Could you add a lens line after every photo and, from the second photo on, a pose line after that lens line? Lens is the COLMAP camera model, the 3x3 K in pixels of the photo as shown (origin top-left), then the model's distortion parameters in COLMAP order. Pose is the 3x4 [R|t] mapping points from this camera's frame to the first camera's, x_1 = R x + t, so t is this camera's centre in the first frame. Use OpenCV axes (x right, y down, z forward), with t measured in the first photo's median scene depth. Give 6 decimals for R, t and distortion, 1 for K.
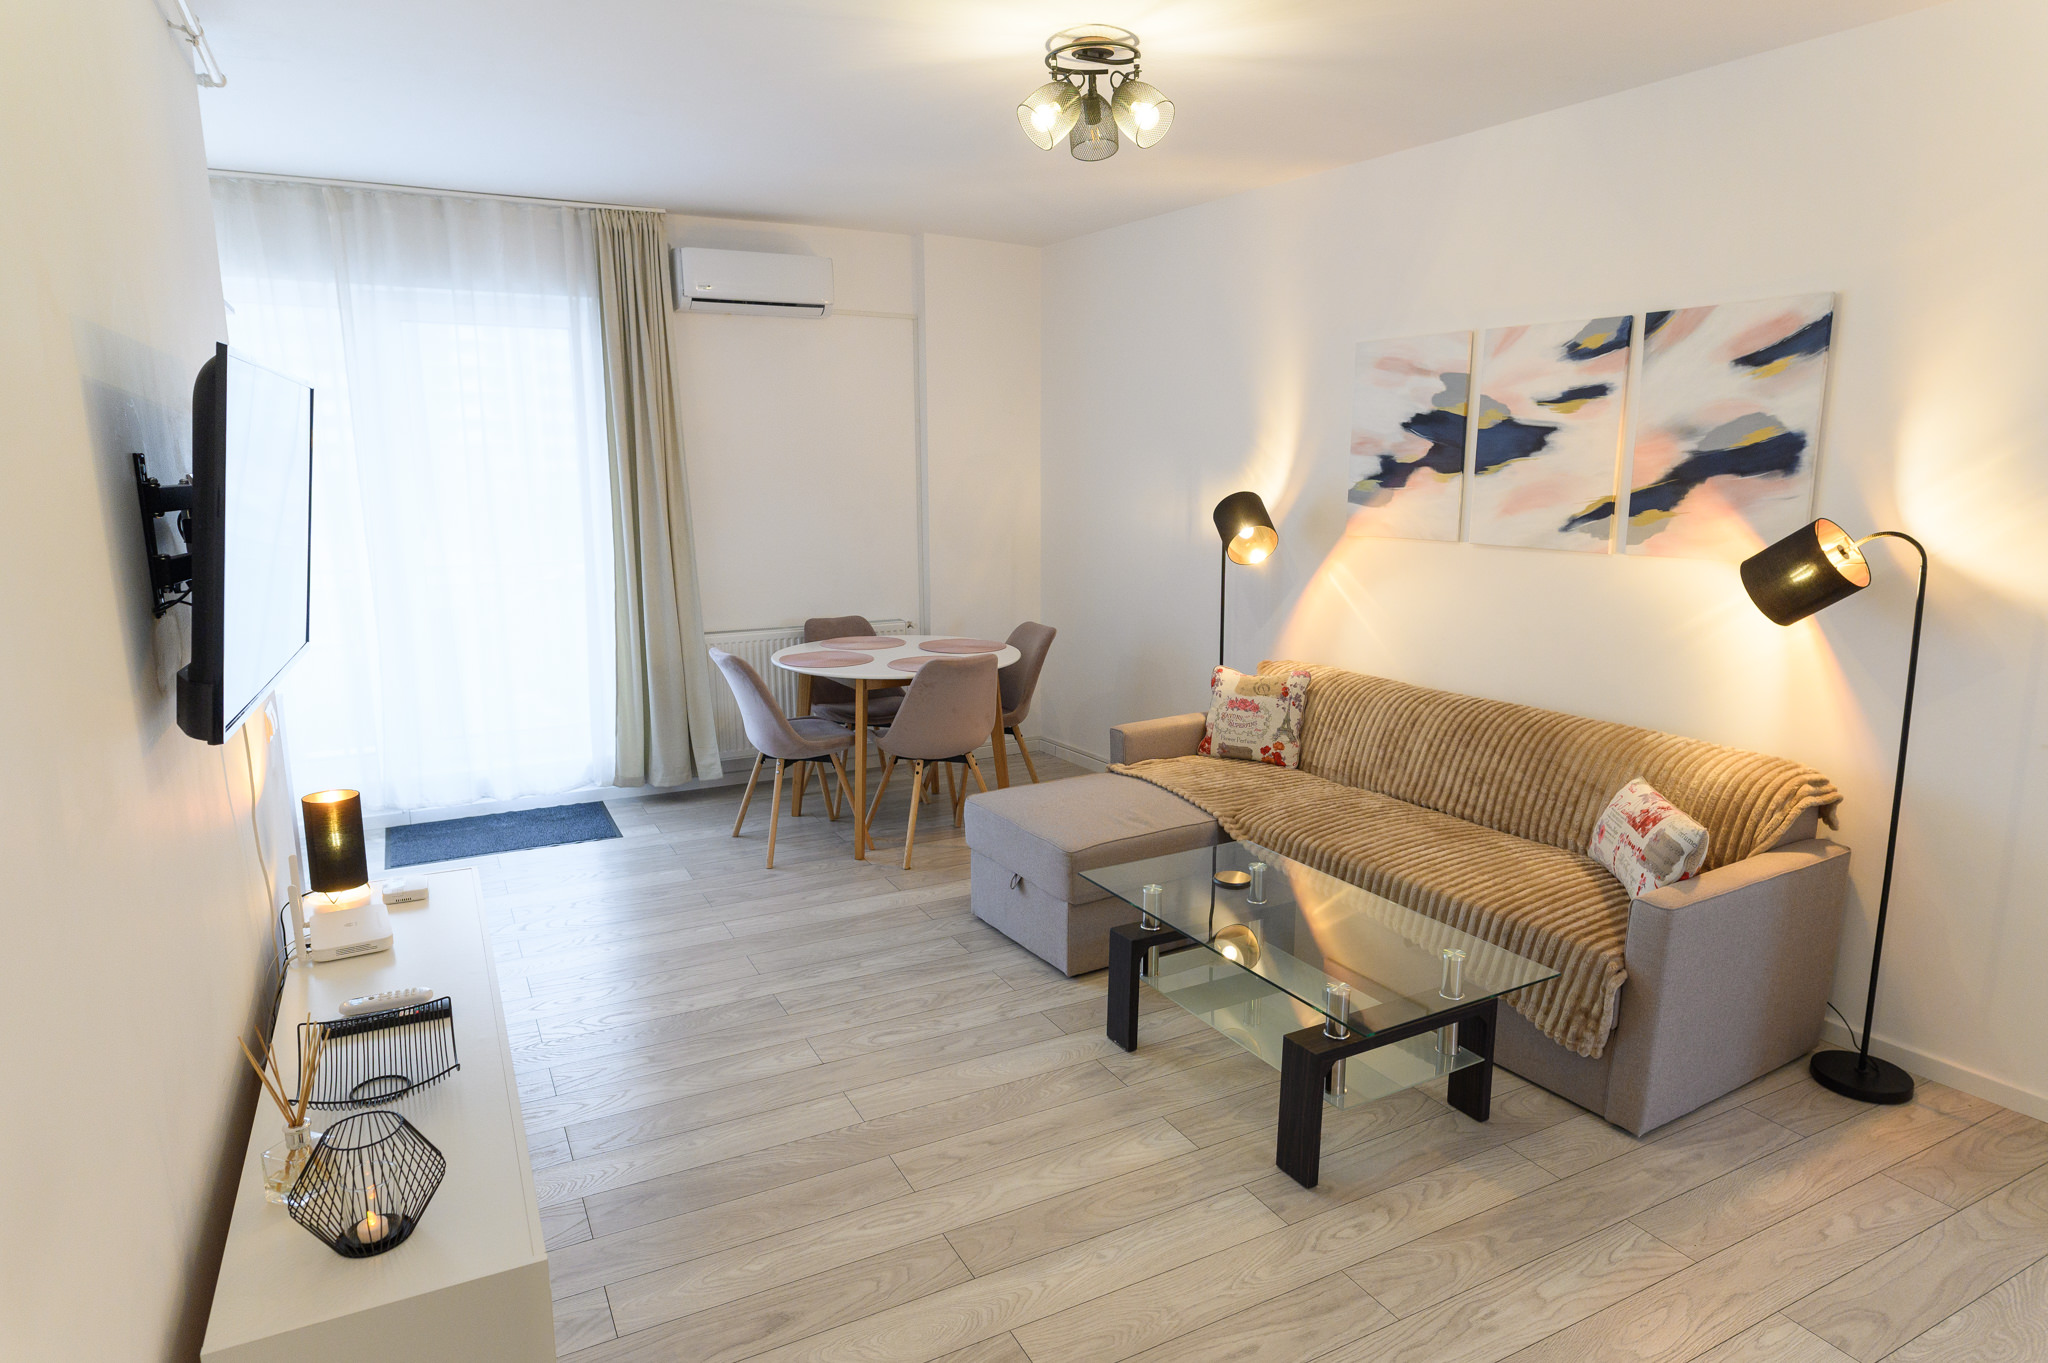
lens RADIAL K [[1173.5, 0, 1033.3], [0, 1173.5, 682.4], [0, 0, 1]] dist [0.002798, 0.001310]
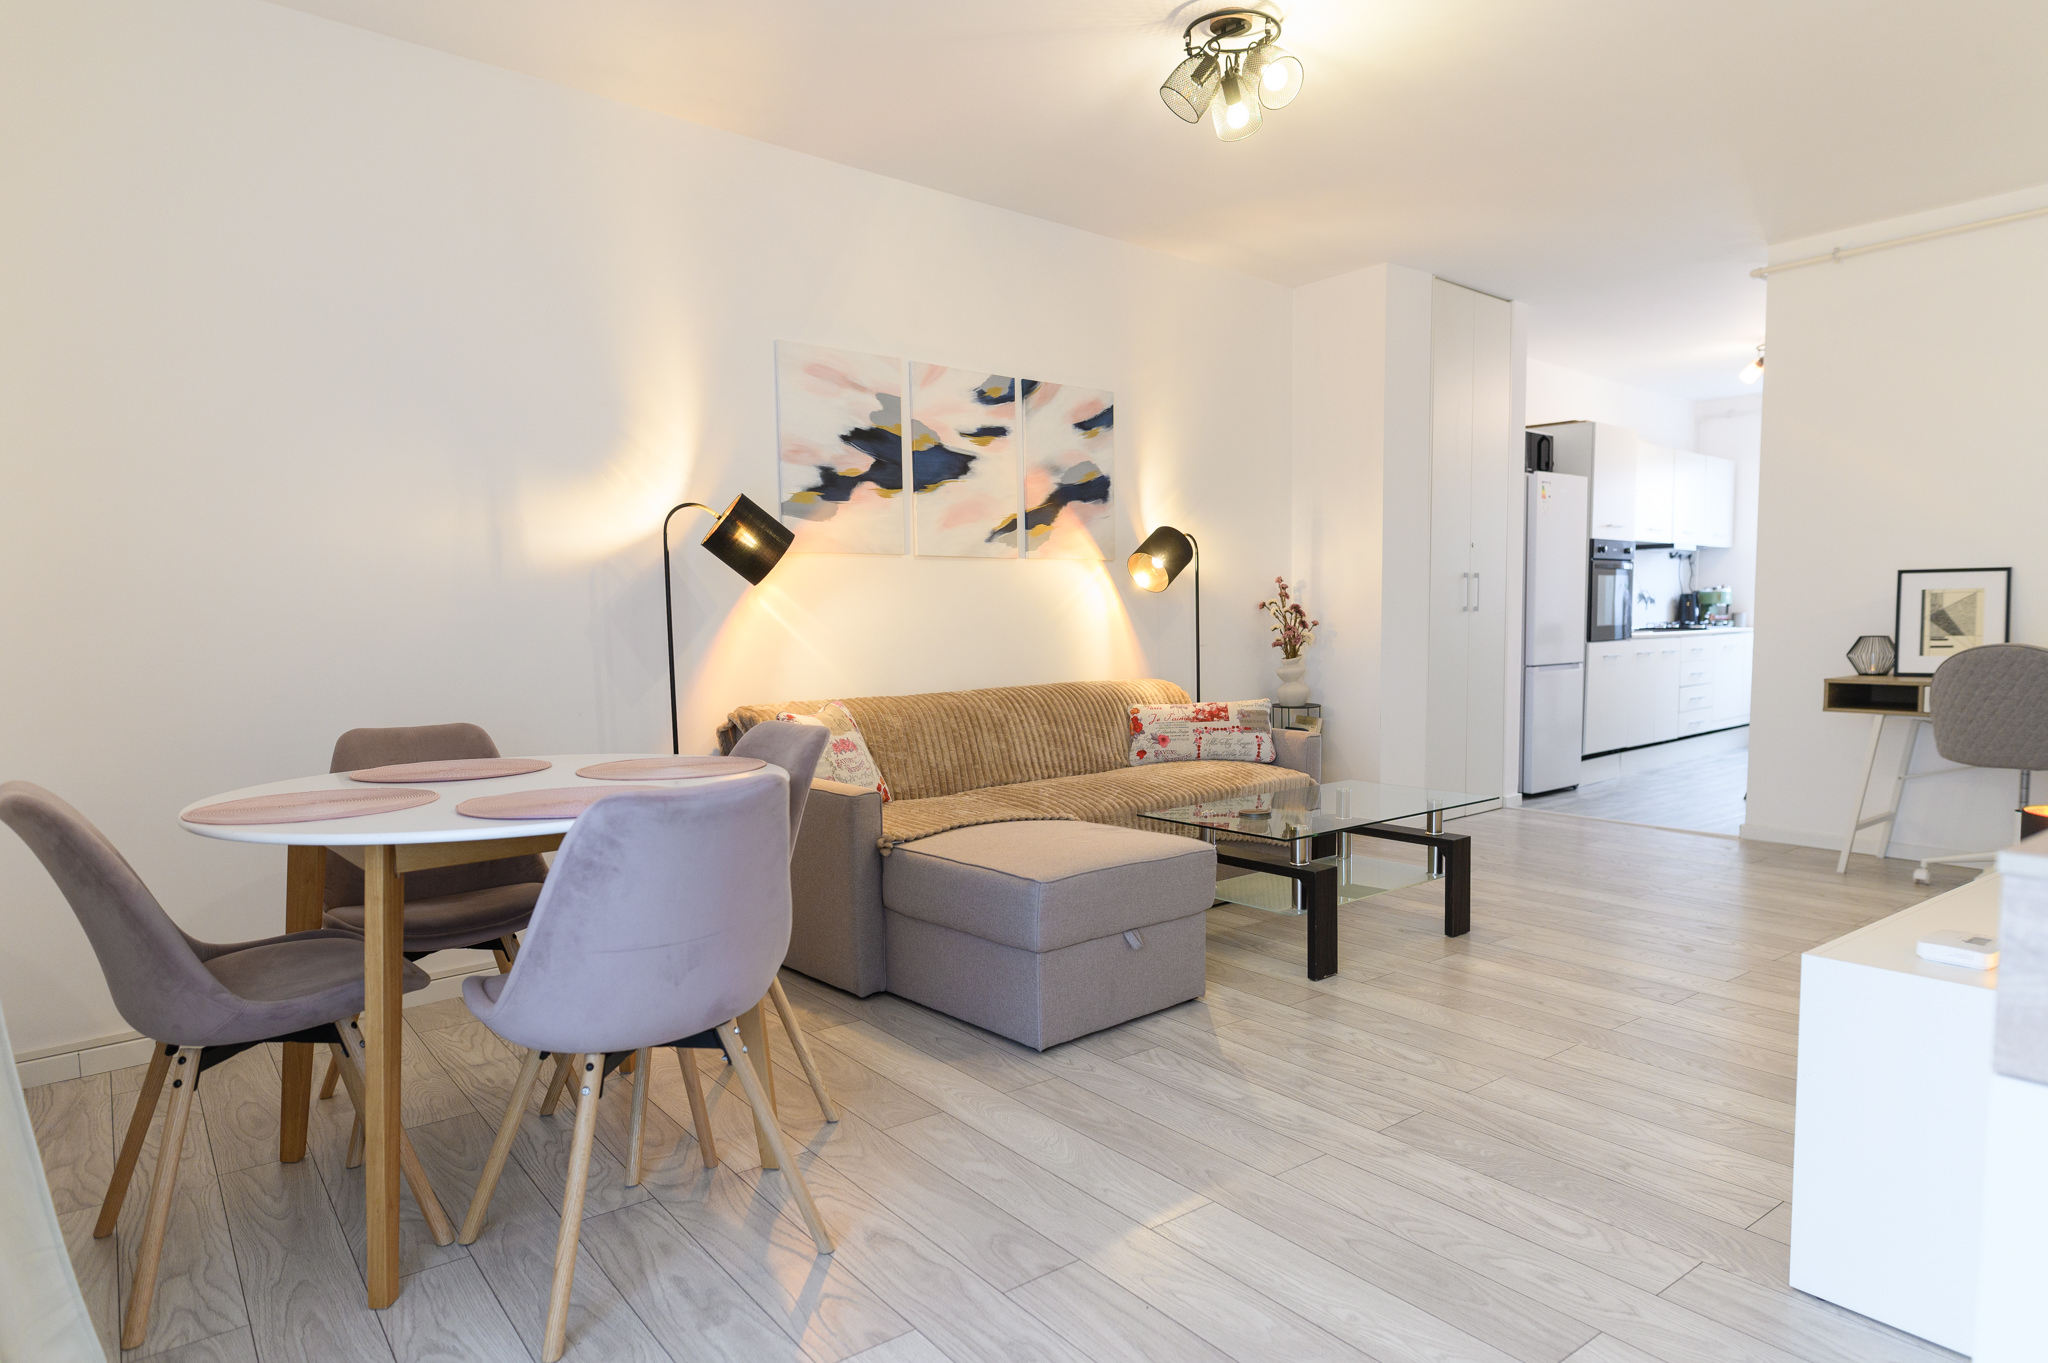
lens RADIAL K [[1214.9, 0, 1030.7], [0, 1214.9, 717.2], [0, 0, 1]] dist [-0.003991, -0.000531]
pose [[-0.160381, -0.085917, 0.983309, -0.860022], [0.196017, 0.973591, 0.117039, -0.094771], [-0.967396, 0.211516, -0.139304, 1.231161]]
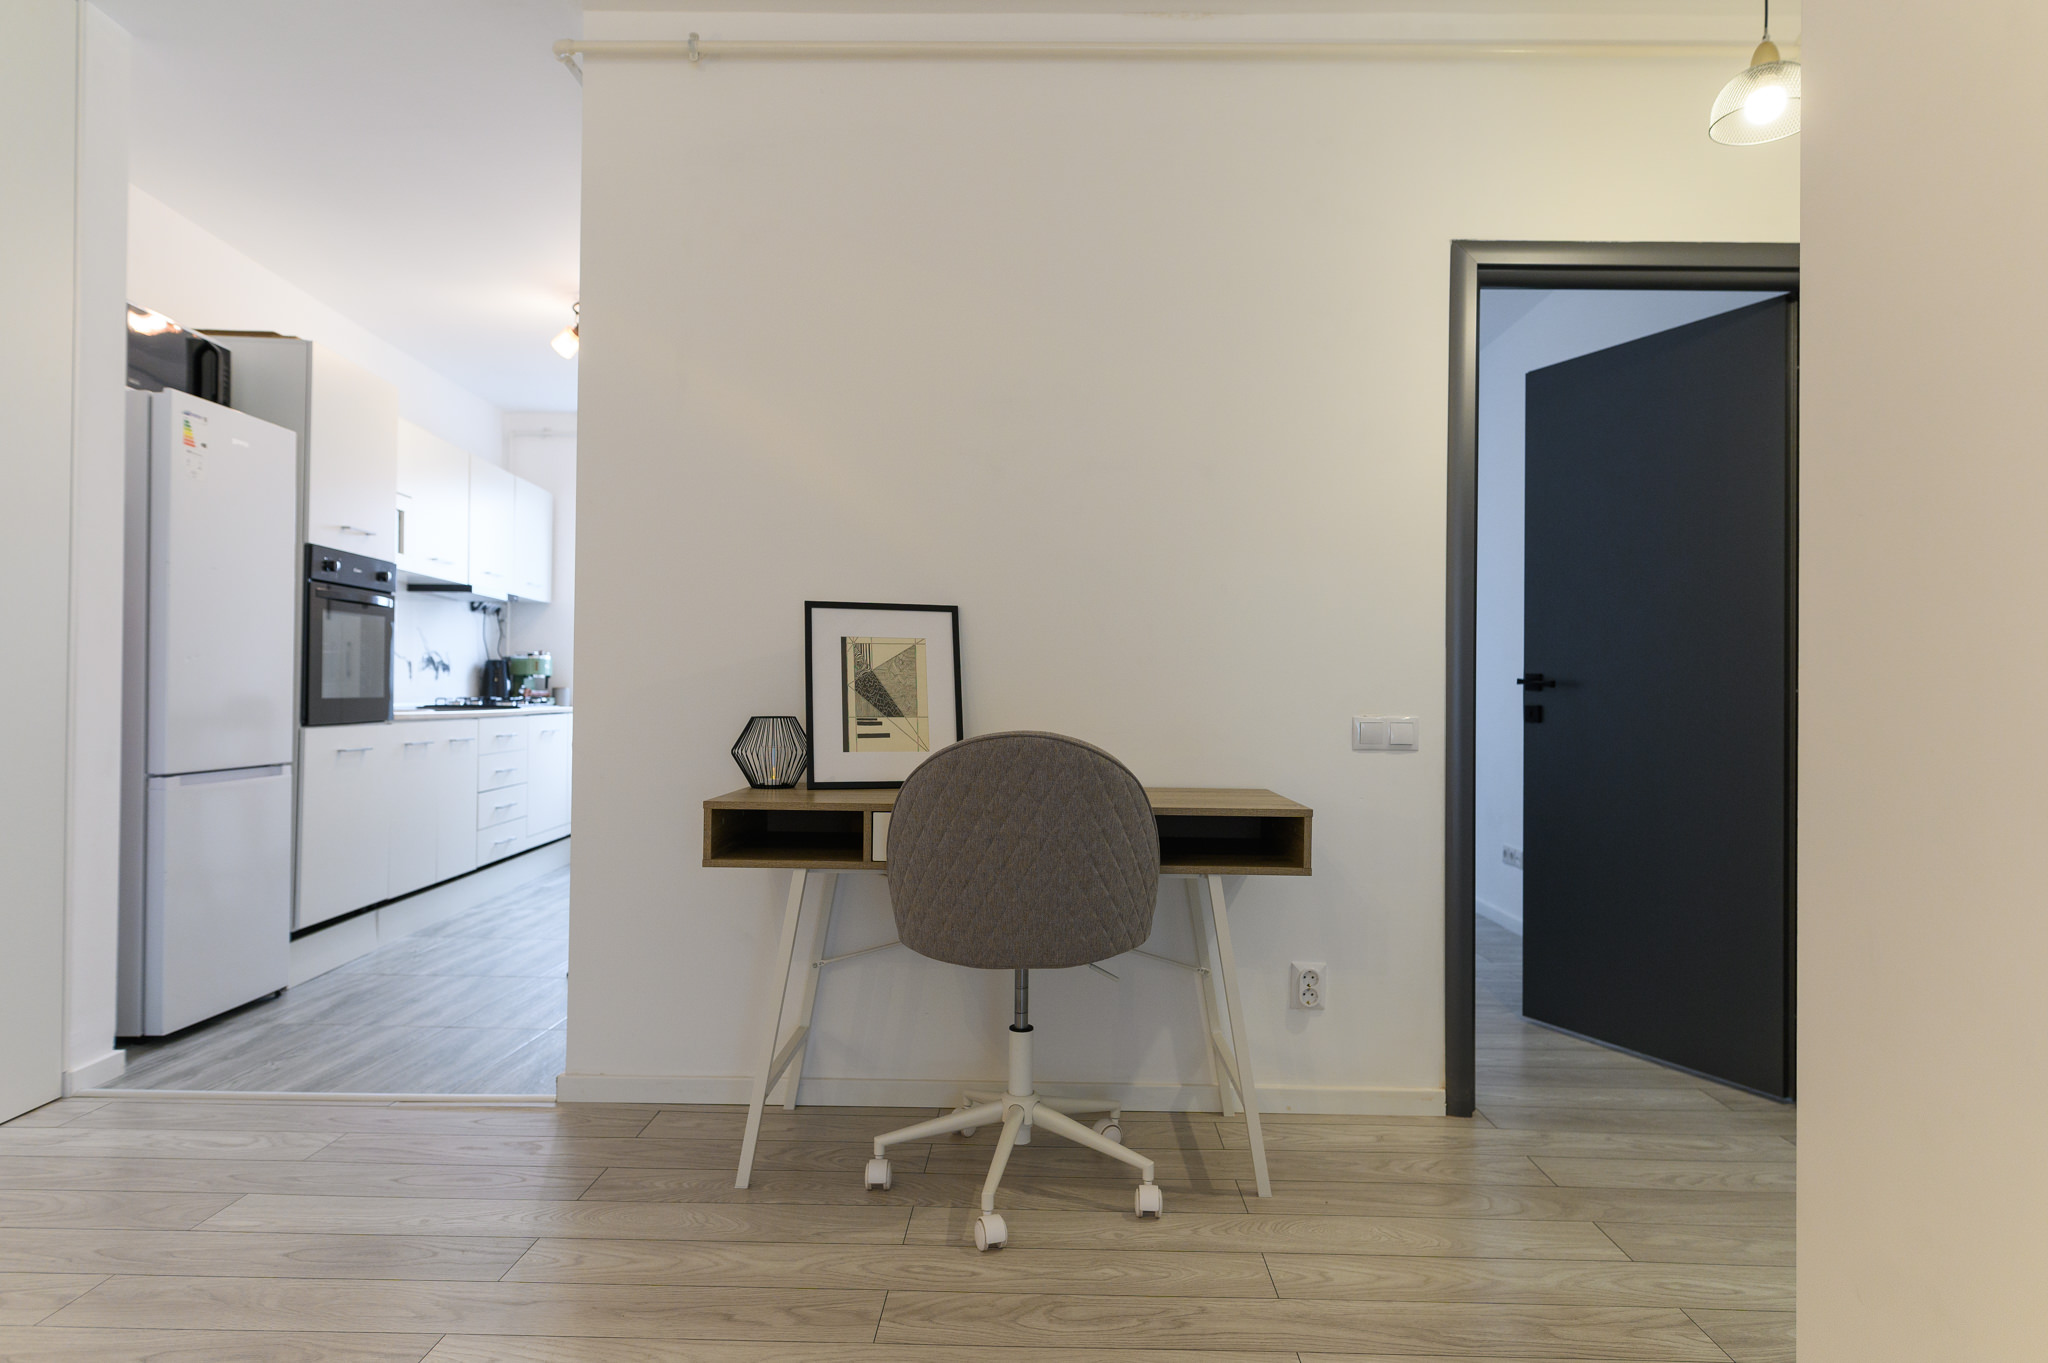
lens RADIAL K [[1173.5, 0, 1033.3], [0, 1173.5, 682.4], [0, 0, 1]] dist [0.002798, 0.001310]
pose [[-0.873844, -0.007686, 0.486146, -0.147127], [0.077433, 0.984913, 0.154758, 0.042453], [-0.480001, 0.172878, -0.860065, 0.641508]]
